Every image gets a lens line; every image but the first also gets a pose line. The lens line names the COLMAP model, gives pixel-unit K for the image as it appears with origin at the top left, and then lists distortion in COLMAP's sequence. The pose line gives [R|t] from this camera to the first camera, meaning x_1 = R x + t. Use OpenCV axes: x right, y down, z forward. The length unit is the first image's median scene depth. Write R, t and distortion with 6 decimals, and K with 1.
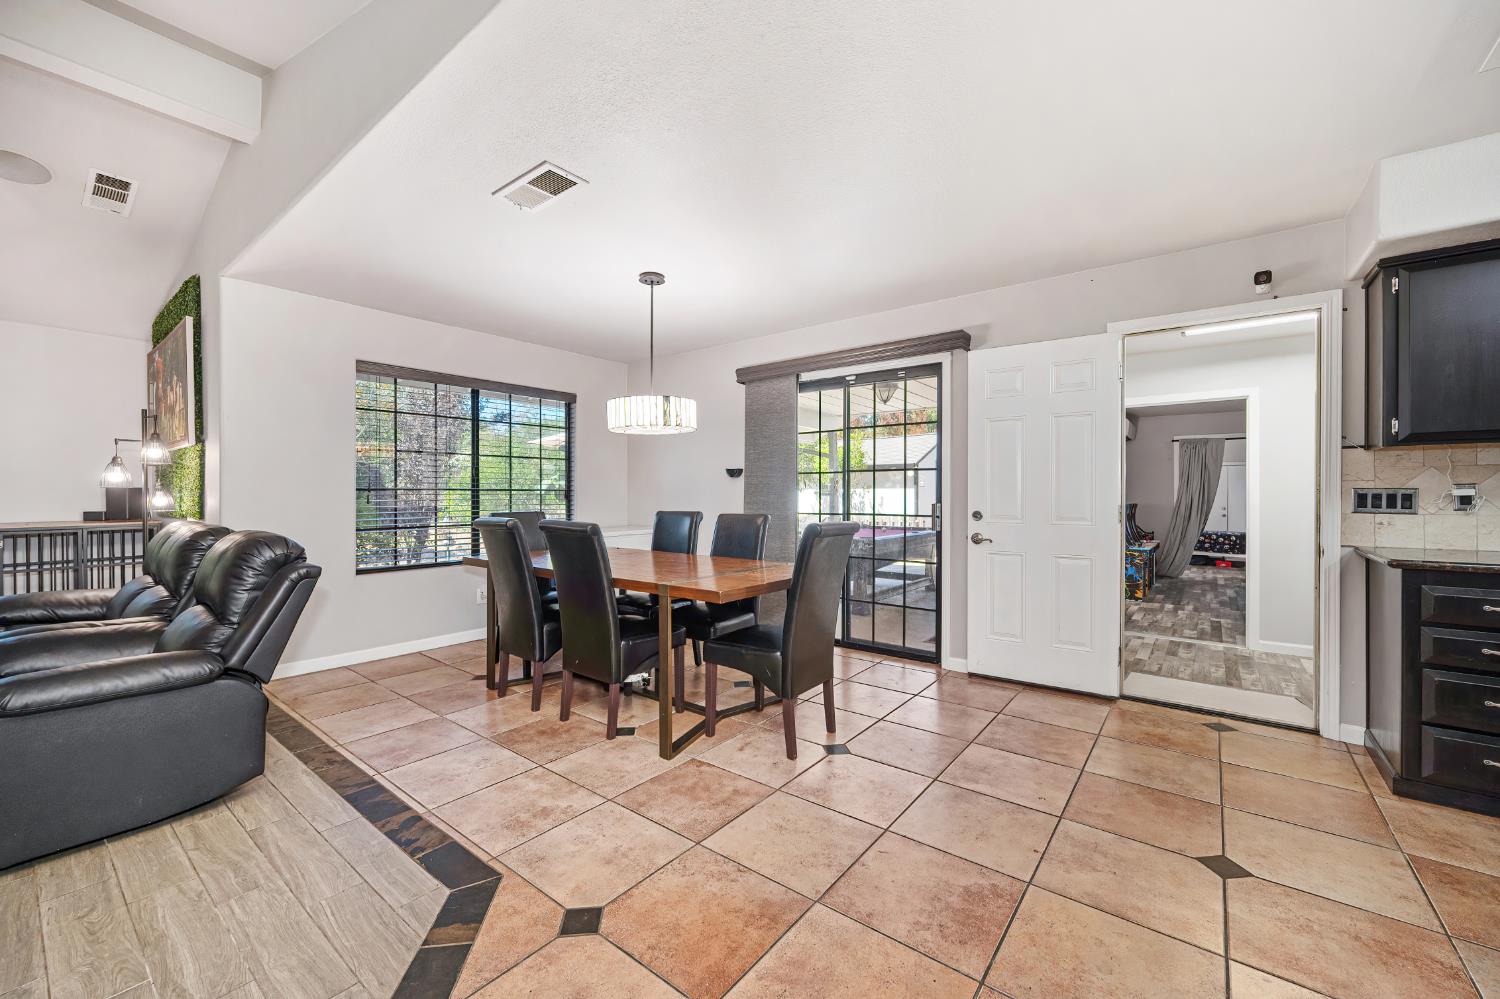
lens RADIAL K [[593.2, 0, 748.4], [0, 593.2, 496.0], [0, 0, 1]] dist [-0.002411, 0.000696]
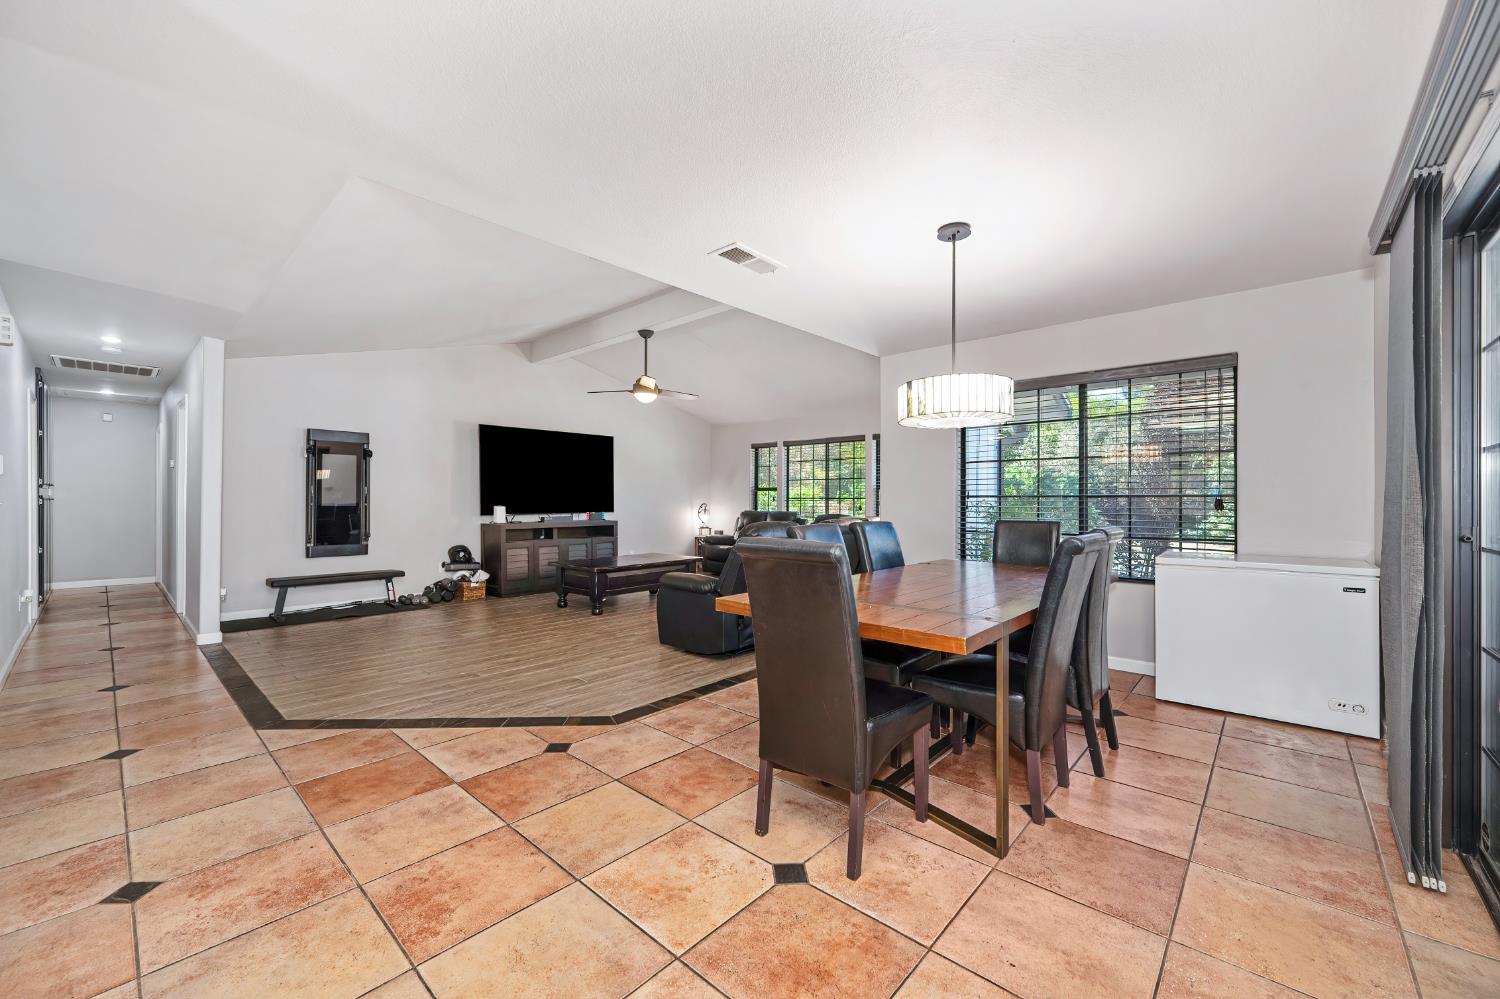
lens RADIAL K [[589.1, 0, 748.8], [0, 589.1, 500.7], [0, 0, 1]] dist [-0.001544, 0.000247]
pose [[-0.070007, 0.001955, -0.997545, 0.845312], [-0.005399, 0.999983, 0.002339, -0.004579], [0.997532, 0.005550, -0.069995, 1.018159]]
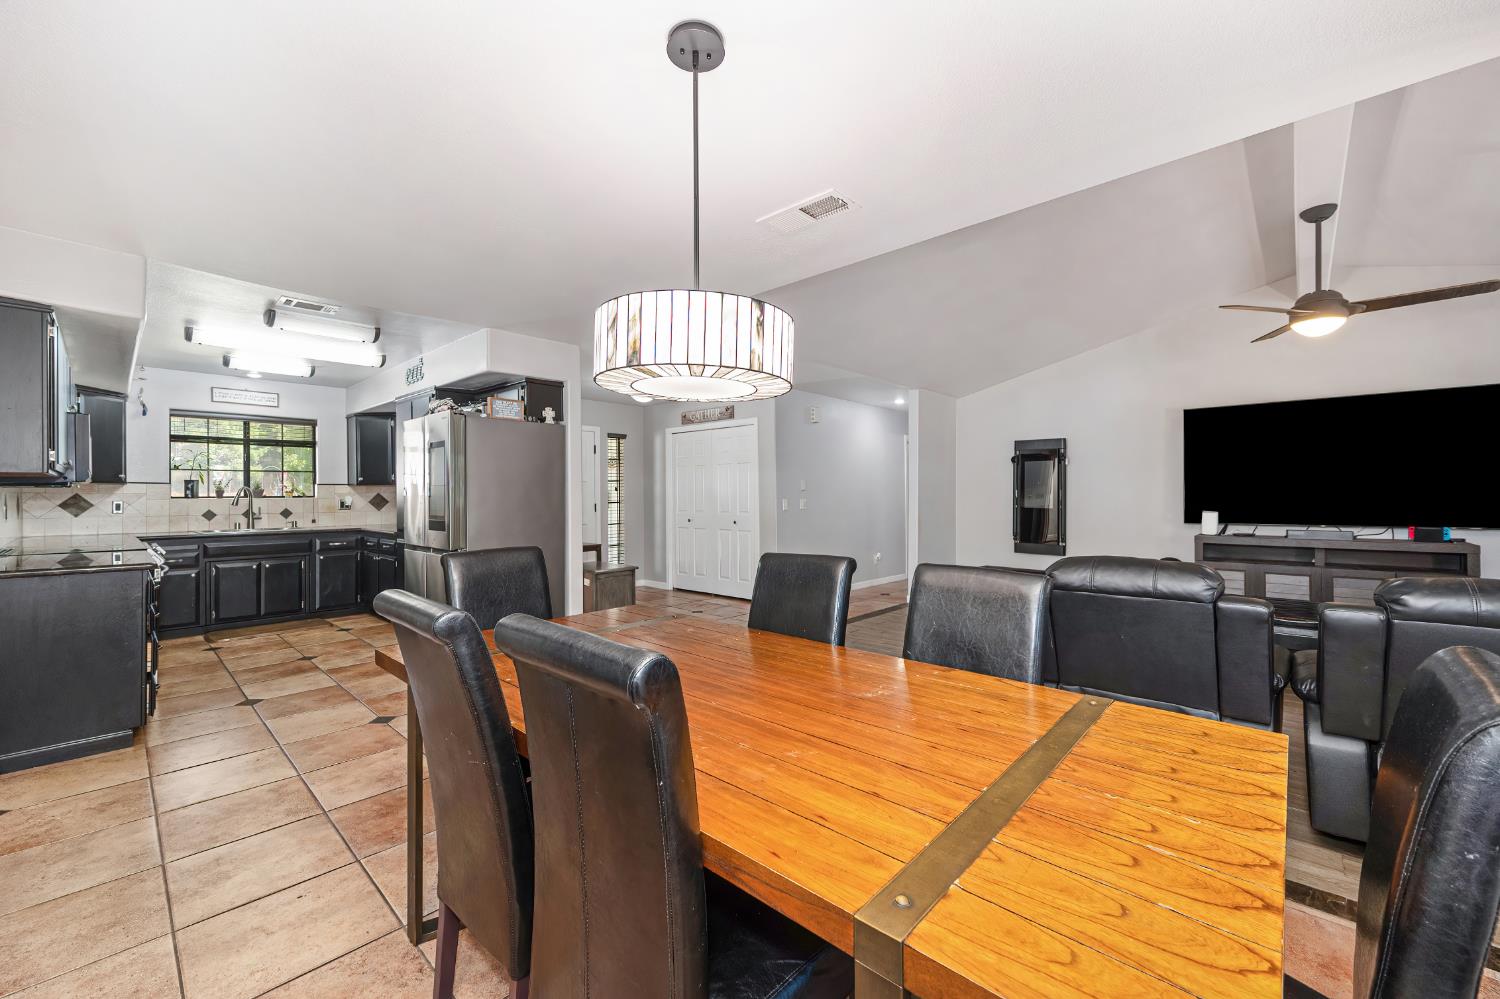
lens RADIAL K [[593.2, 0, 748.4], [0, 593.2, 496.0], [0, 0, 1]] dist [-0.002411, 0.000696]
pose [[-0.996814, 0.002405, 0.079727, -0.310242], [0.002923, 0.999975, 0.006381, -0.041667], [-0.079709, 0.006594, -0.996796, 1.880273]]
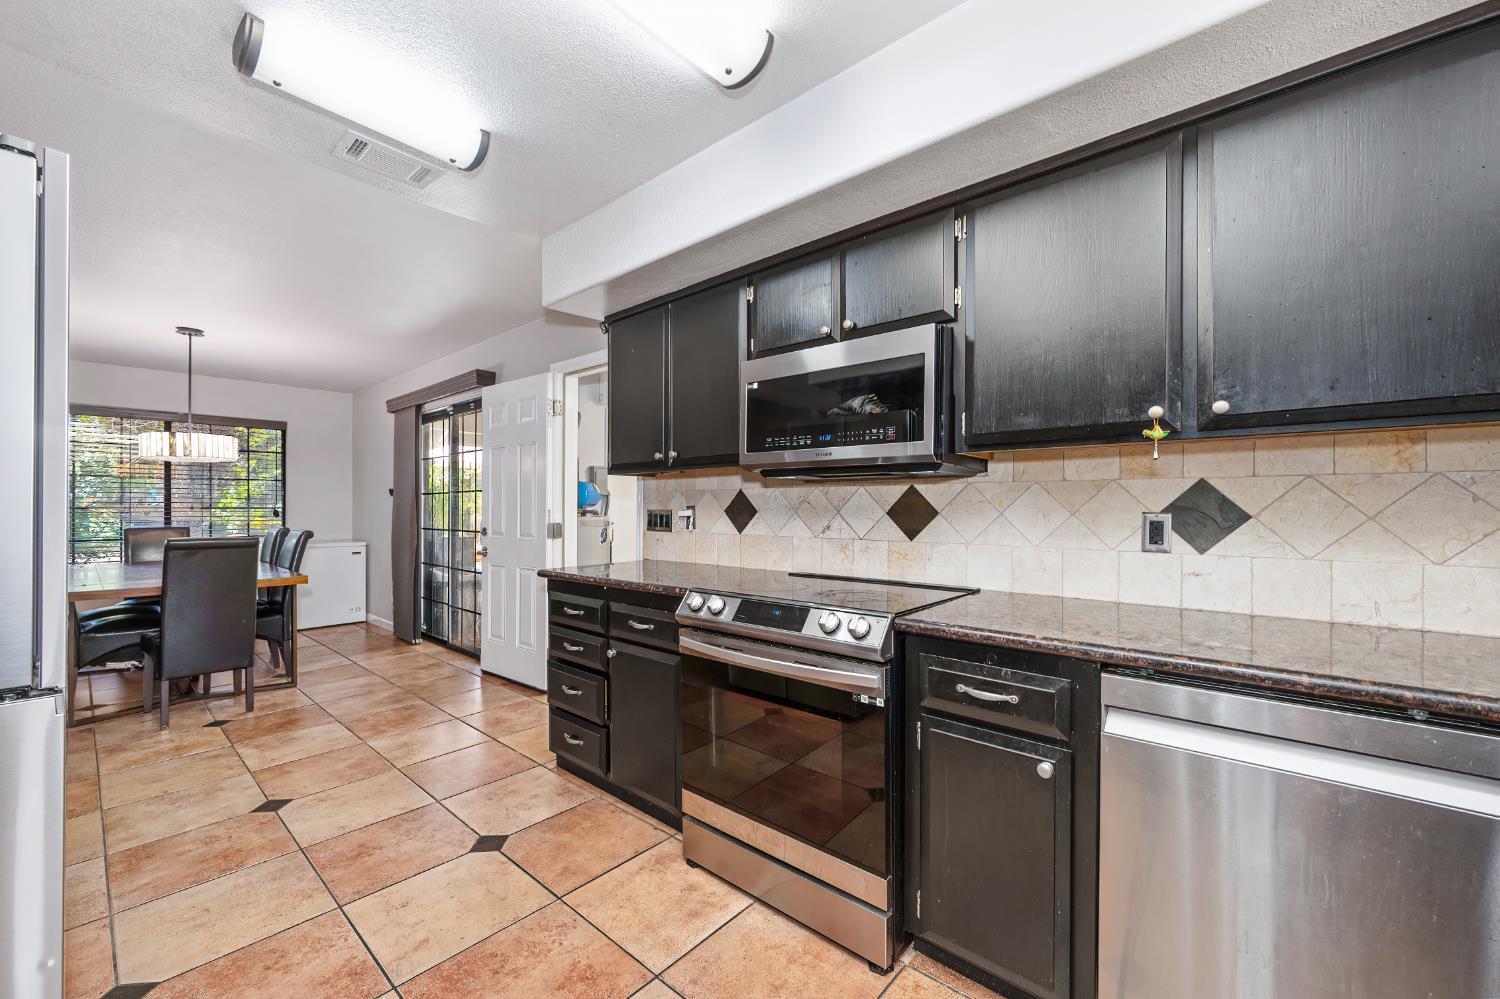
lens RADIAL K [[601.3, 0, 747.8], [0, 601.3, 508.7], [0, 0, 1]] dist [-0.001979, -0.000140]
pose [[0.998154, 0.001773, -0.060715, 1.335799], [-0.001911, 0.999996, -0.002220, -0.013592], [0.060711, 0.002332, 0.998153, -0.168716]]
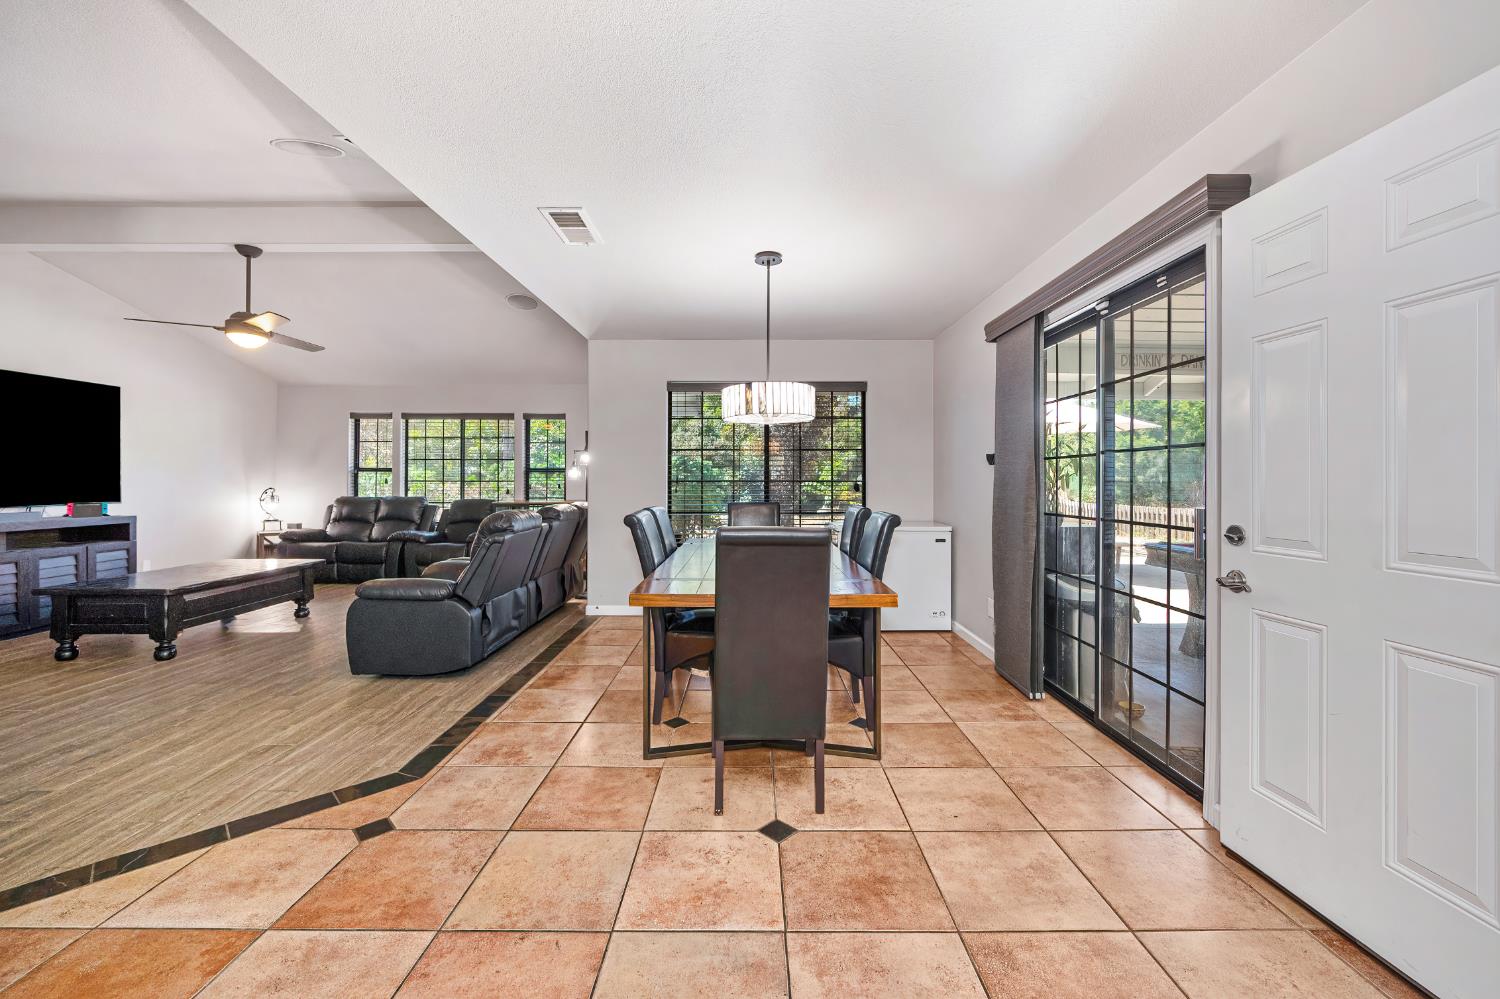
lens RADIAL K [[599.7, 0, 748.2], [0, 599.7, 478.7], [0, 0, 1]] dist [-0.001029, 0.000124]
pose [[0.615401, -0.001856, -0.788212, 0.738574], [-0.004636, 0.999971, -0.005974, -0.013692], [0.788201, 0.007331, 0.615374, 0.510806]]
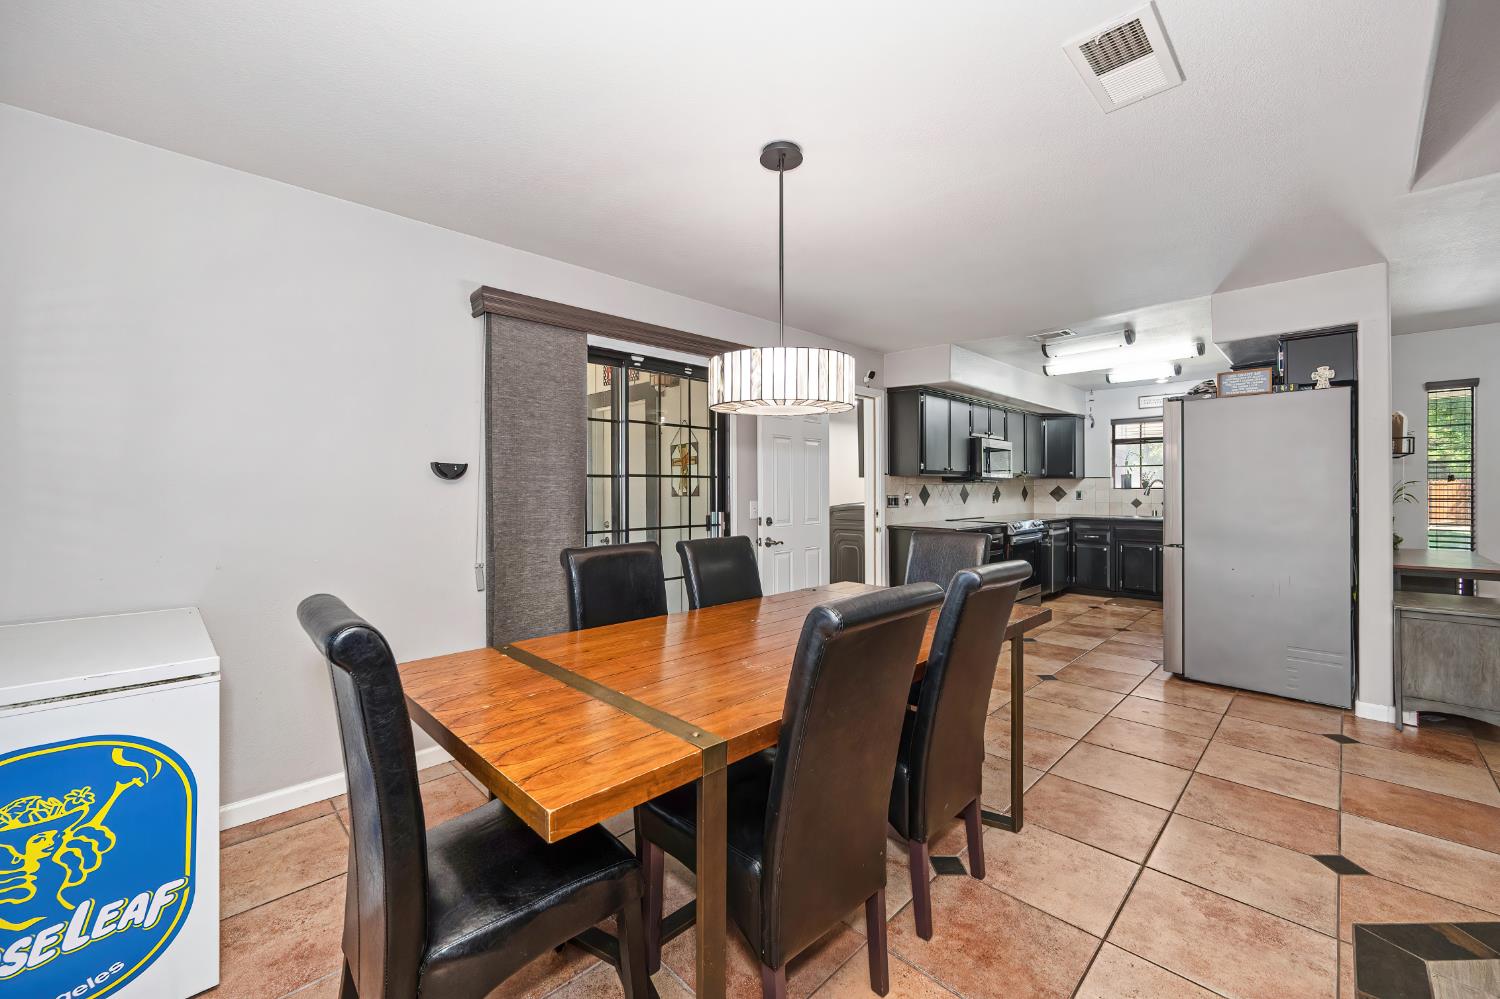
lens RADIAL K [[593.2, 0, 748.4], [0, 593.2, 496.0], [0, 0, 1]] dist [-0.002411, 0.000696]
pose [[0.124804, -0.012628, 0.992101, -0.994761], [0.007523, 0.999902, 0.011781, -0.039224], [-0.992153, 0.005993, 0.124887, 1.250685]]
